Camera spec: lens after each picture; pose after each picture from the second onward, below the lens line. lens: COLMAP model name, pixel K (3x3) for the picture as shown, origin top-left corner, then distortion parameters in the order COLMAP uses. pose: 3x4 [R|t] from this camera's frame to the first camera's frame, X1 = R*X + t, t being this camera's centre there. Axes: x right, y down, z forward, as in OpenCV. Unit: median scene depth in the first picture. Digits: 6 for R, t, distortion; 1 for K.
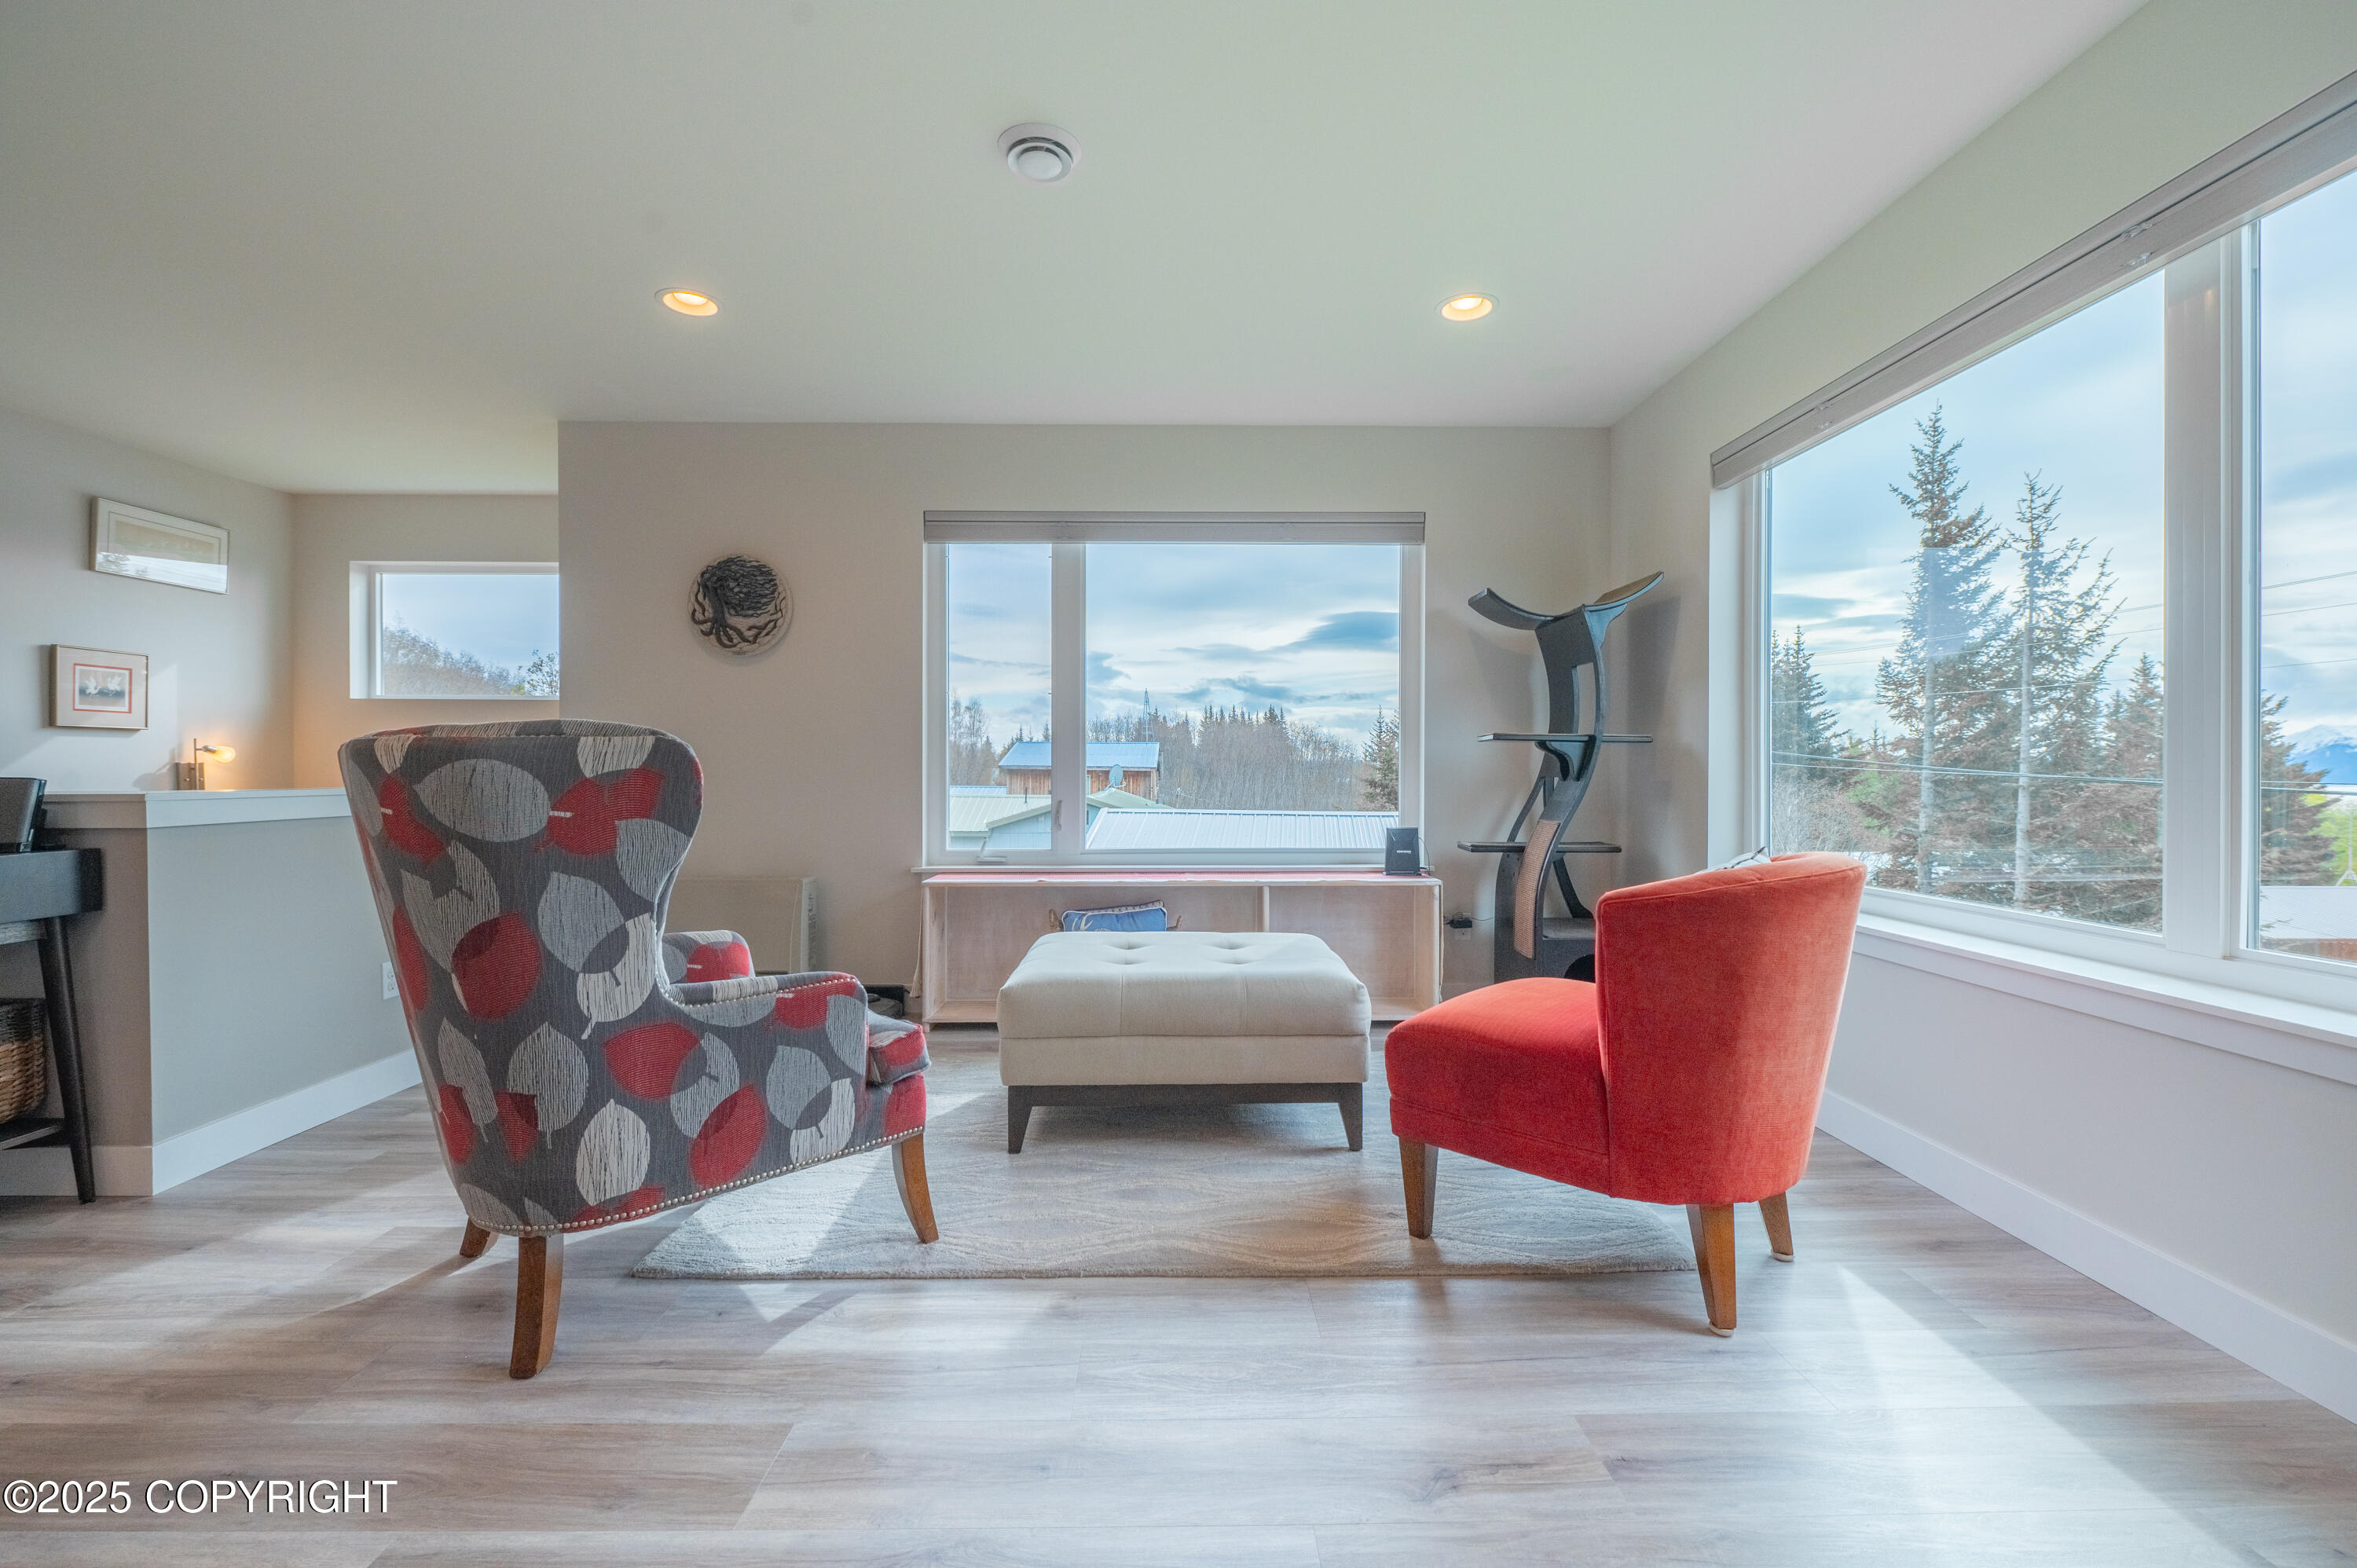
lens RADIAL K [[990.6, 0, 1180.3], [0, 990.6, 779.5], [0, 0, 1]] dist [-0.003209, -0.001677]
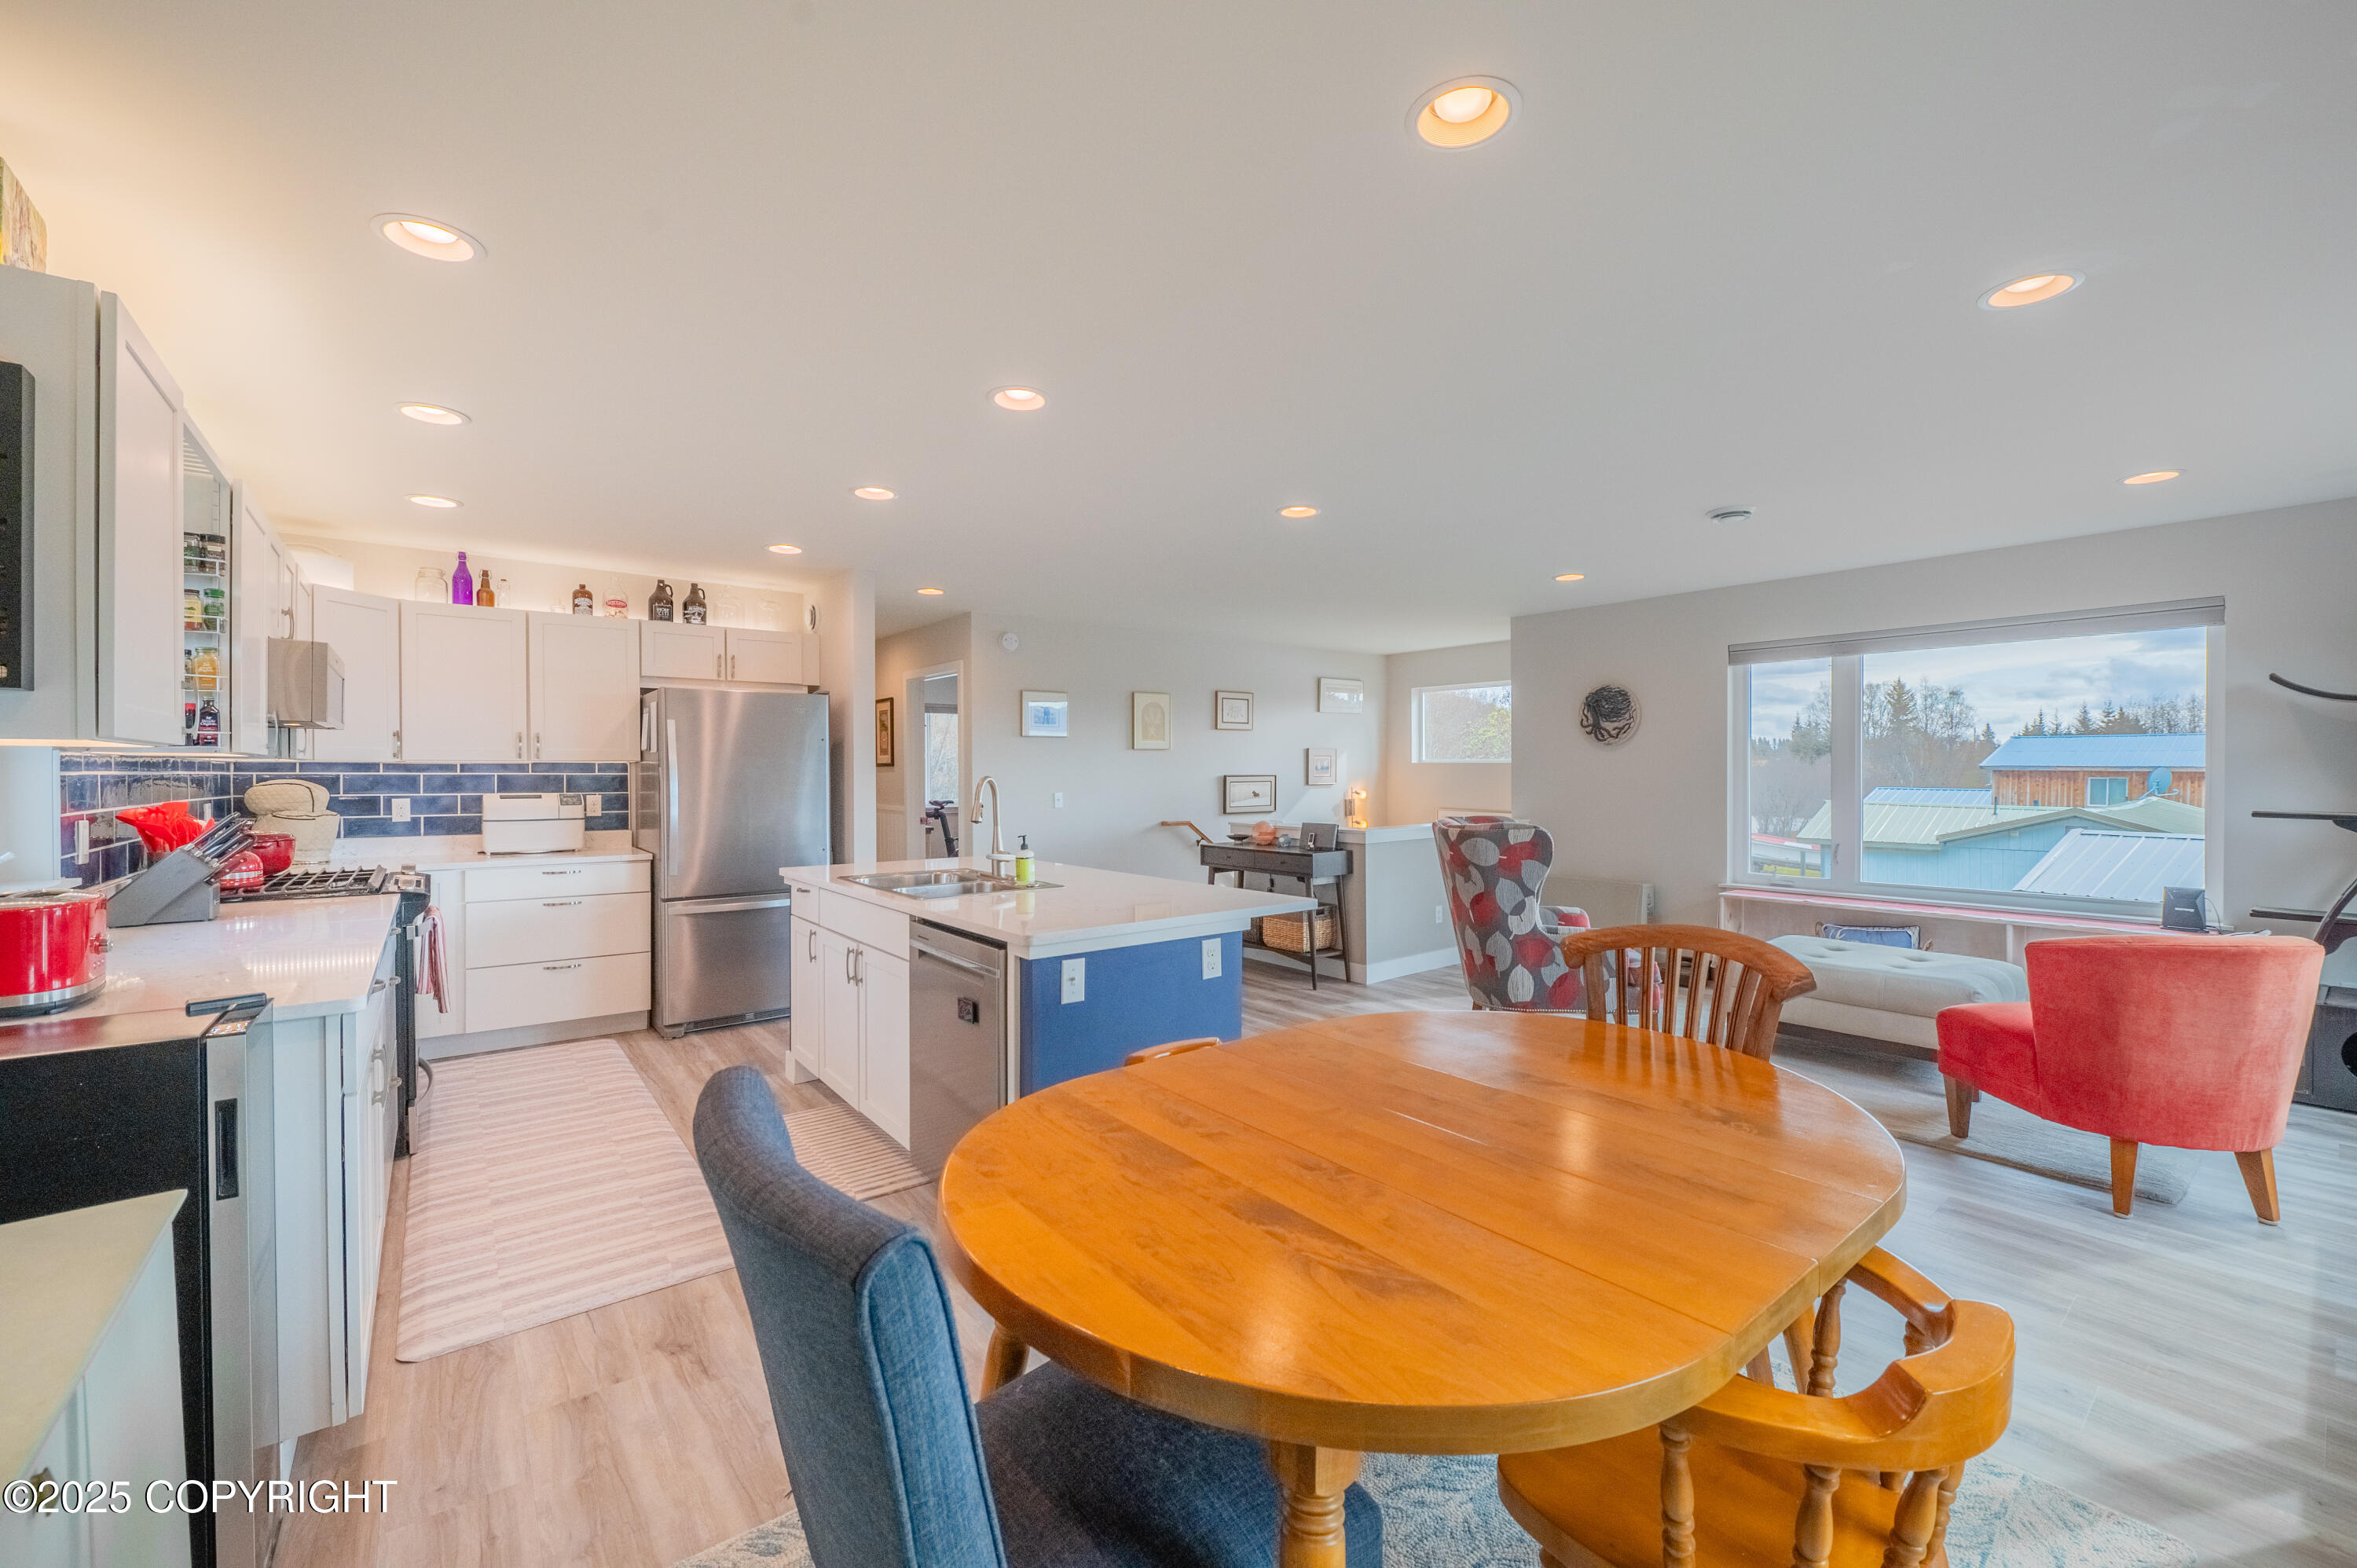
lens RADIAL K [[941.6, 0, 1186.5], [0, 941.6, 780.0], [0, 0, 1]] dist [-0.005845, -0.000647]
pose [[0.617599, 0.006360, -0.786468, 0.338199], [-0.001070, 0.999973, 0.007246, -0.074522], [0.786493, -0.003634, 0.617589, -0.499268]]
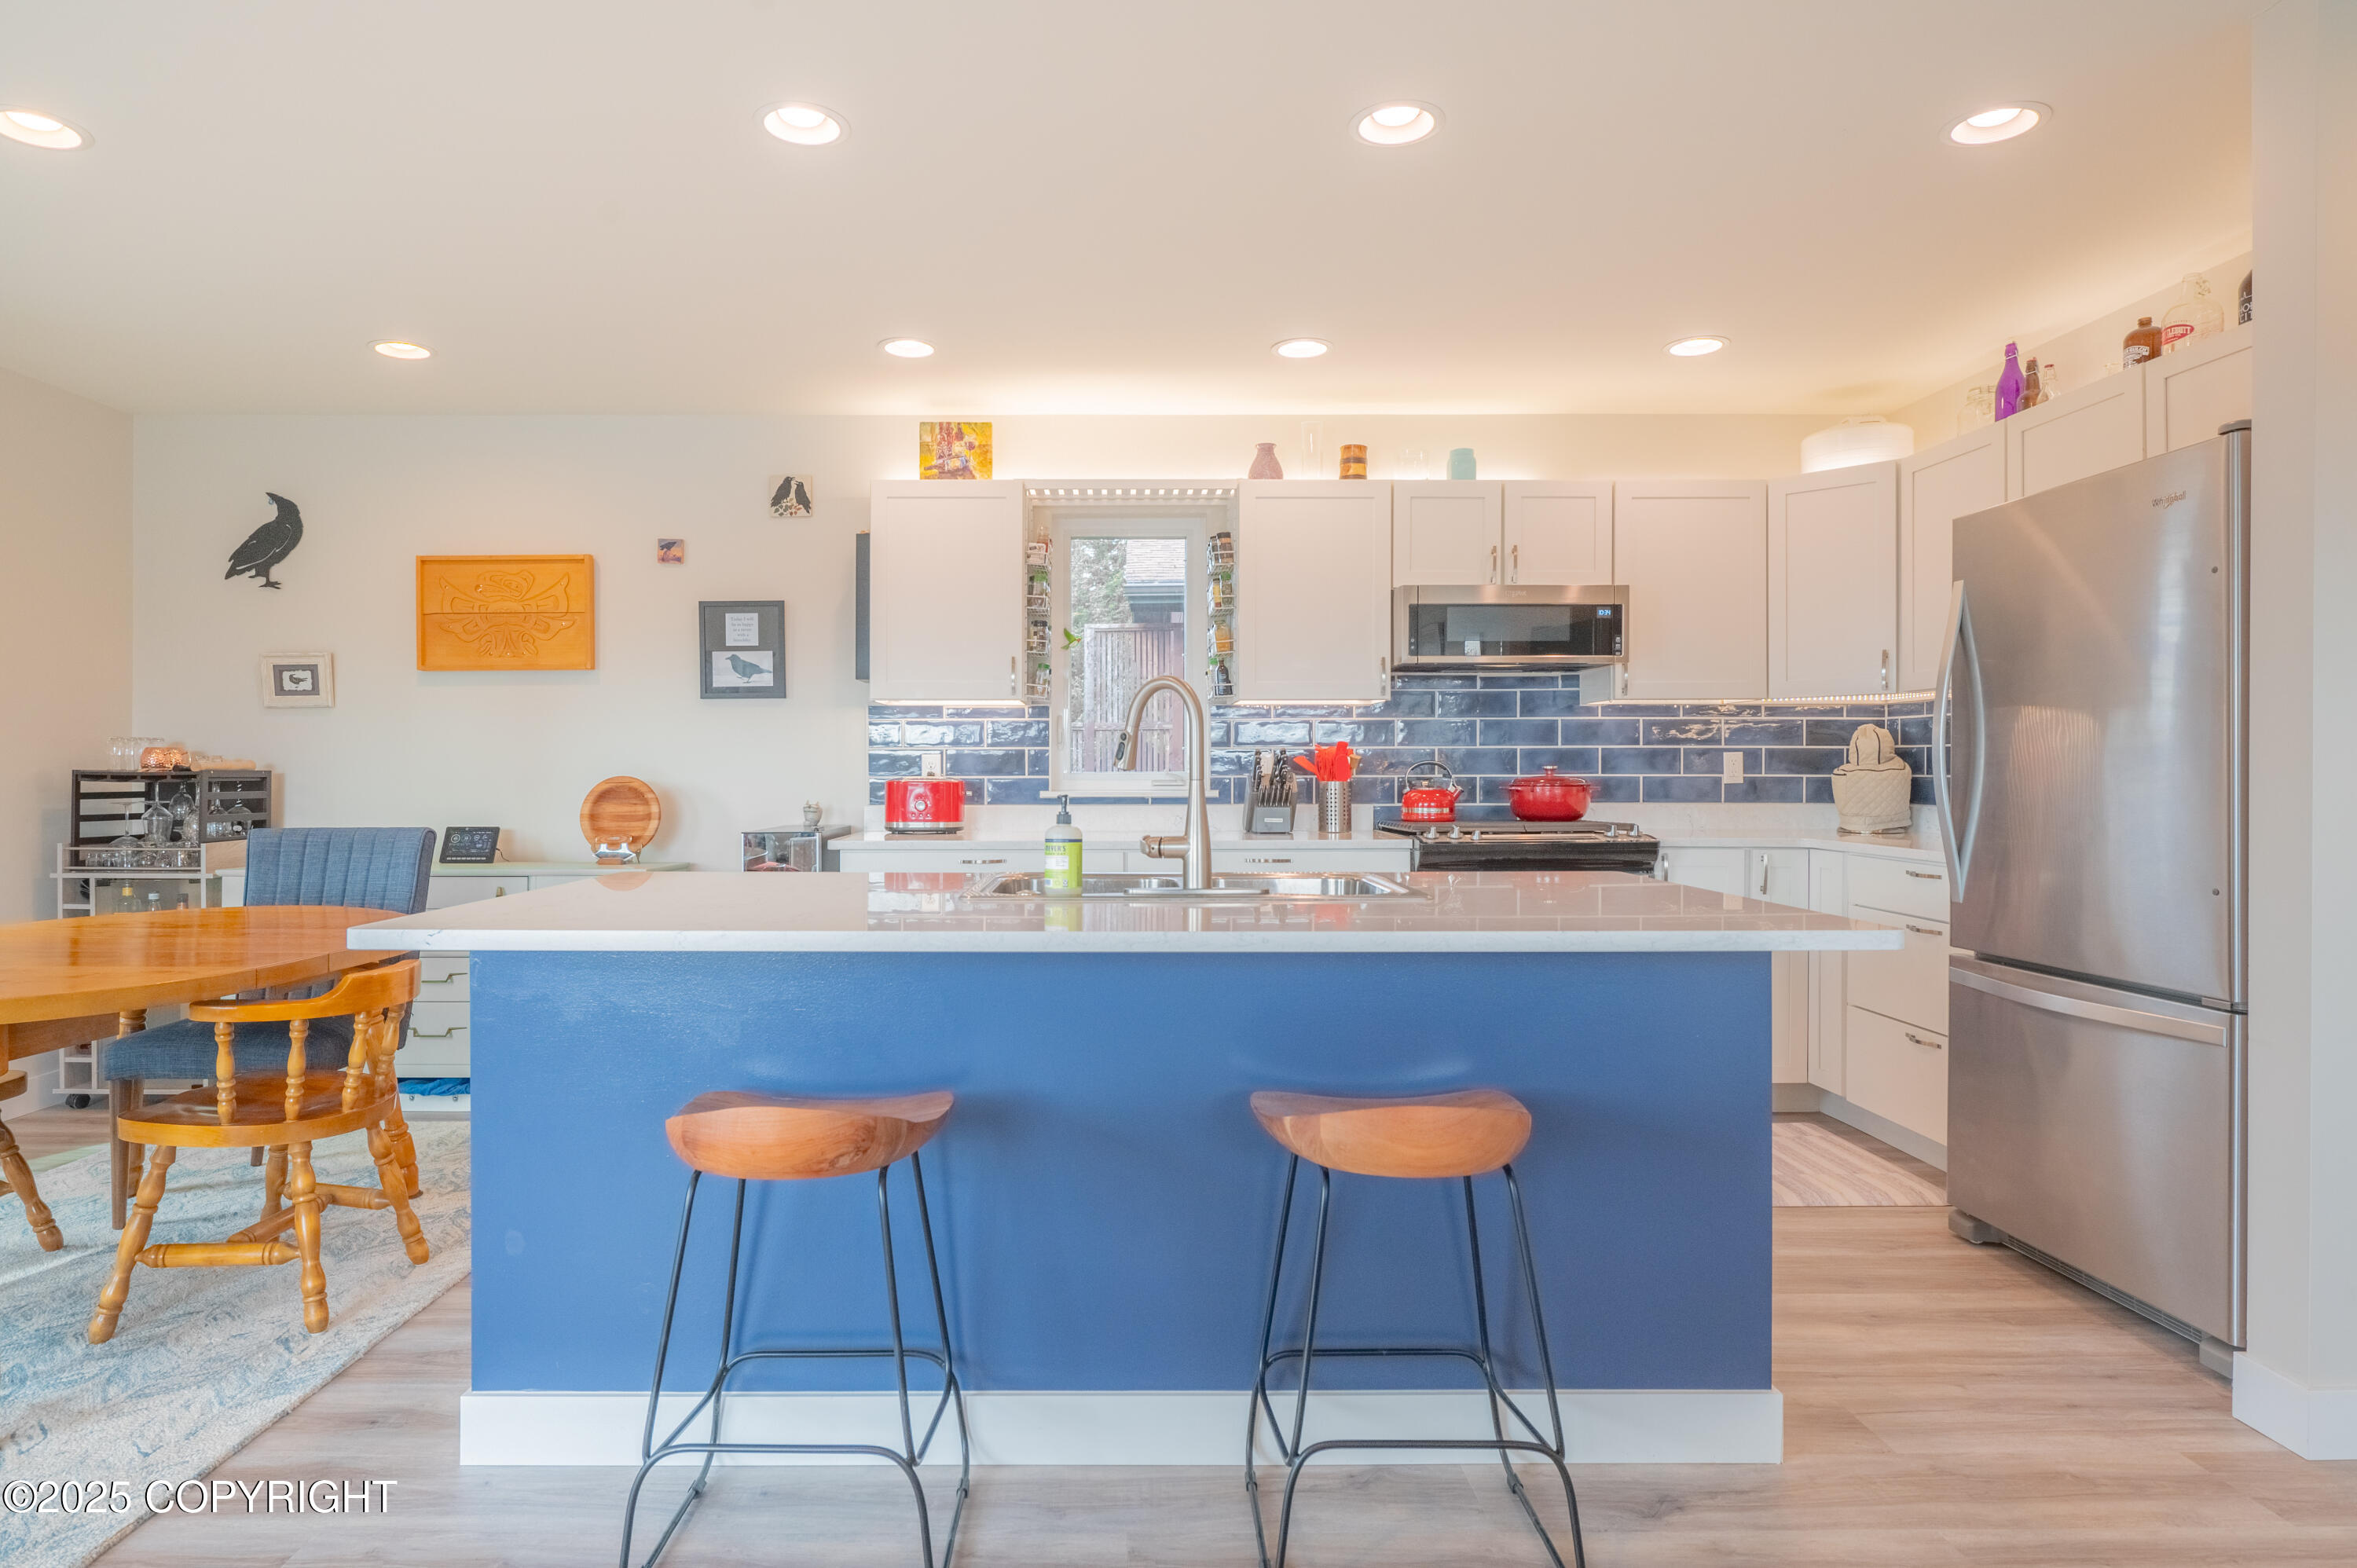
lens RADIAL K [[1311.5, 0, 1110.8], [0, 1311.5, 773.8], [0, 0, 1]] dist [0.003550, 0.001822]
pose [[-0.999971, 0.002029, 0.007298, -0.427842], [0.002035, 0.999998, 0.000773, -0.027417], [-0.007297, 0.000787, -0.999973, 0.464206]]
